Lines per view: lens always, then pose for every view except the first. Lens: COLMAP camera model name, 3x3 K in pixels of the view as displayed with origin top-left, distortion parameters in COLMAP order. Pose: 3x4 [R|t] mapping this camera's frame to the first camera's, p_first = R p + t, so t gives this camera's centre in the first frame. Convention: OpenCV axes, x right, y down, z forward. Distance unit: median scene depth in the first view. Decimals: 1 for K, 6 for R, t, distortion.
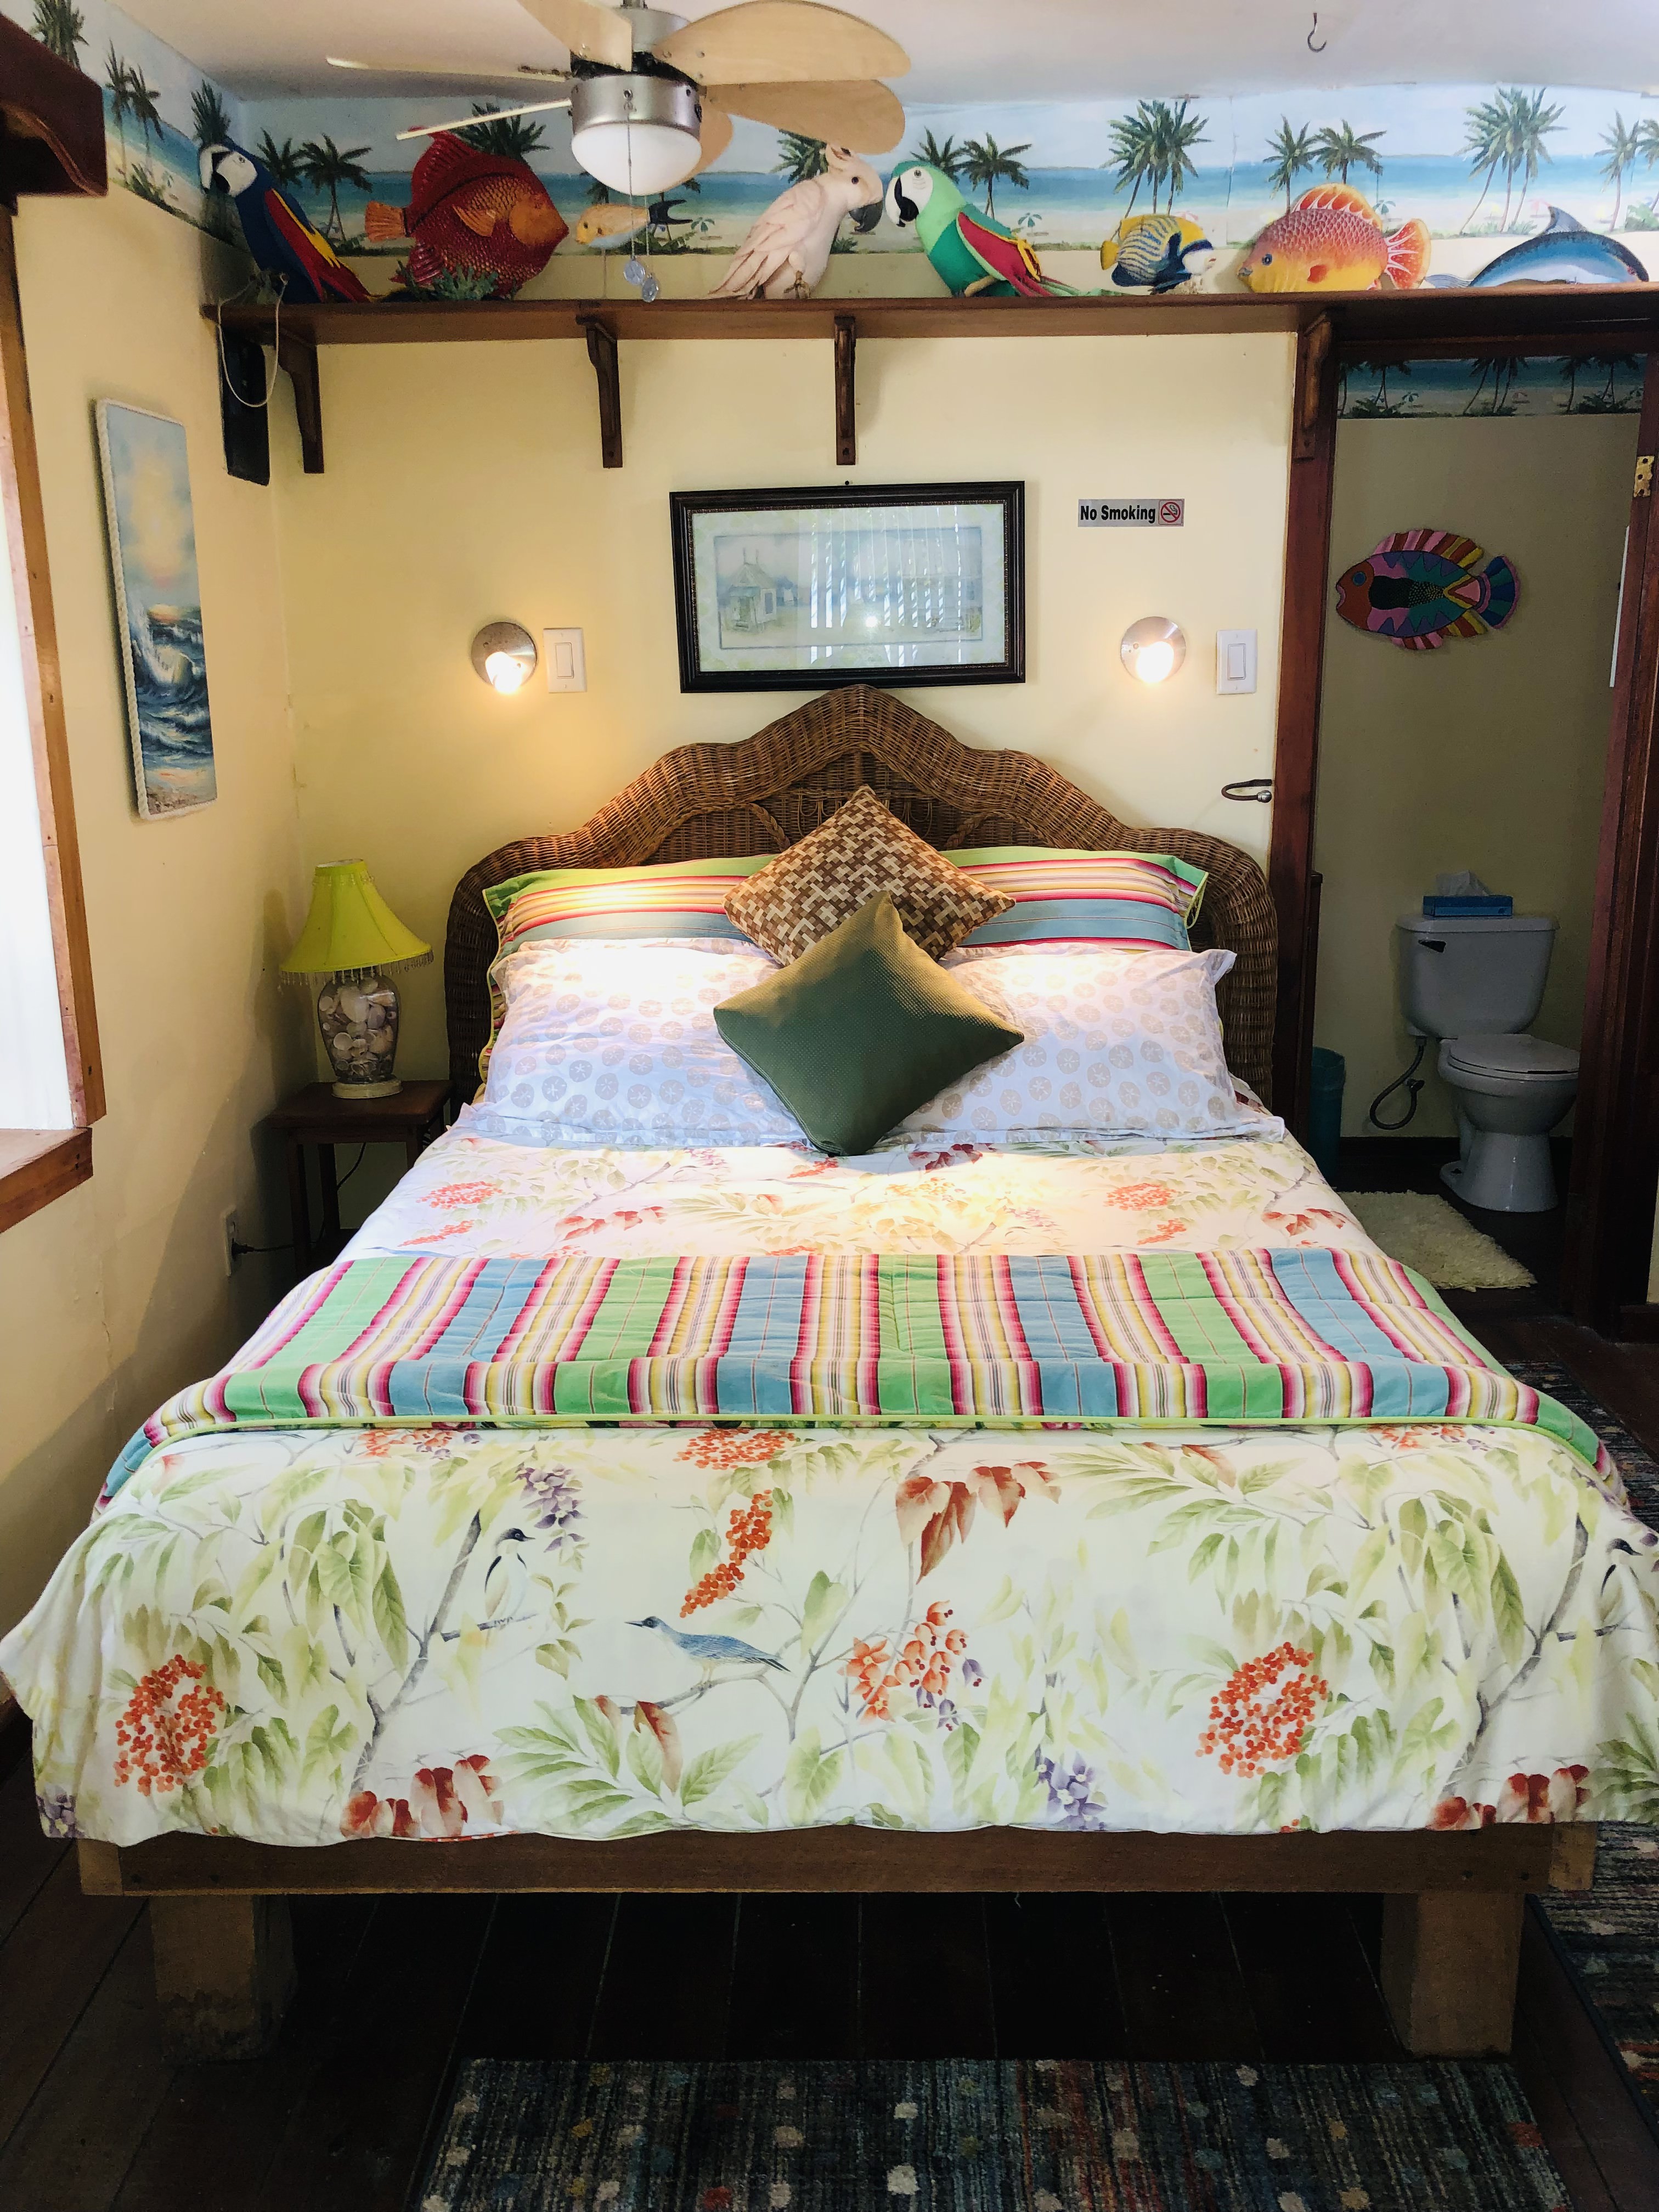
lens RADIAL K [[1793.3, 0, 829.5], [0, 1793.3, 1106.0], [0, 0, 1]] dist [-0.001750, 0.000113]
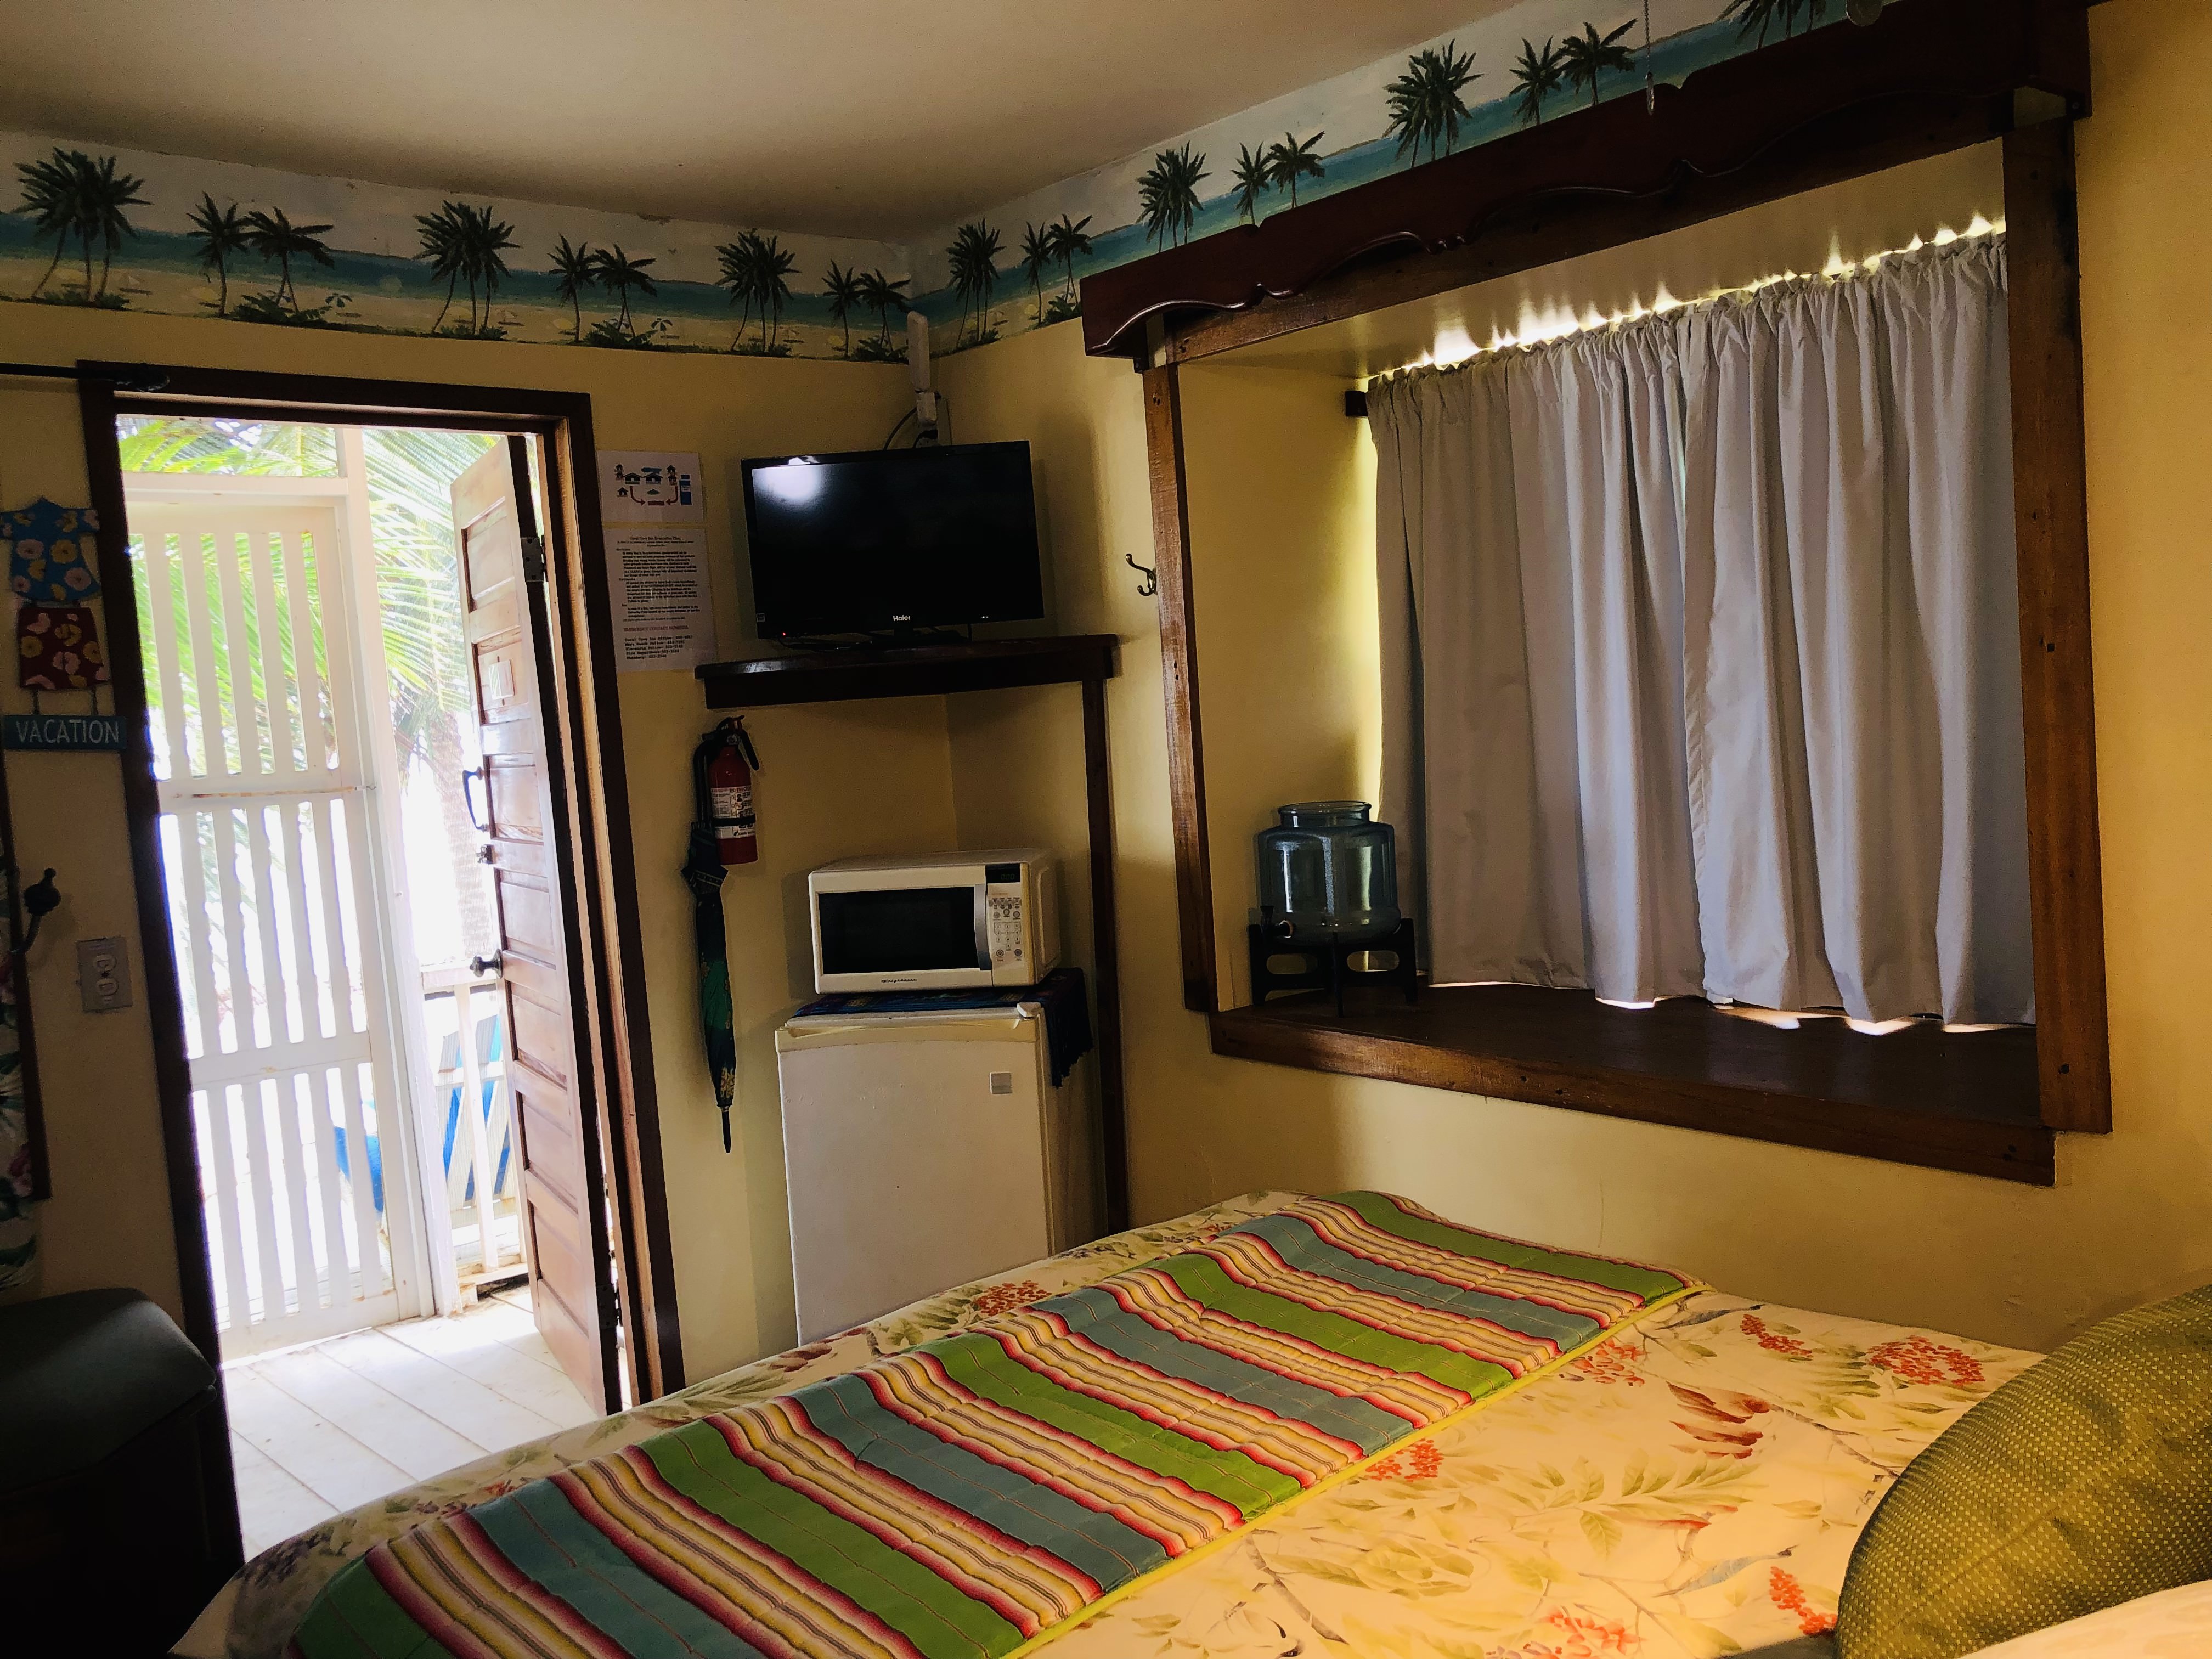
lens RADIAL K [[1793.3, 0, 1106.0], [0, 1793.3, 829.5], [0, 0, 1]] dist [-0.001750, 0.000113]
pose [[-0.740062, 0.111107, -0.663297, 0.482833], [-0.076884, 0.965816, 0.247564, -0.307417], [0.668129, 0.234210, -0.706222, 1.283267]]
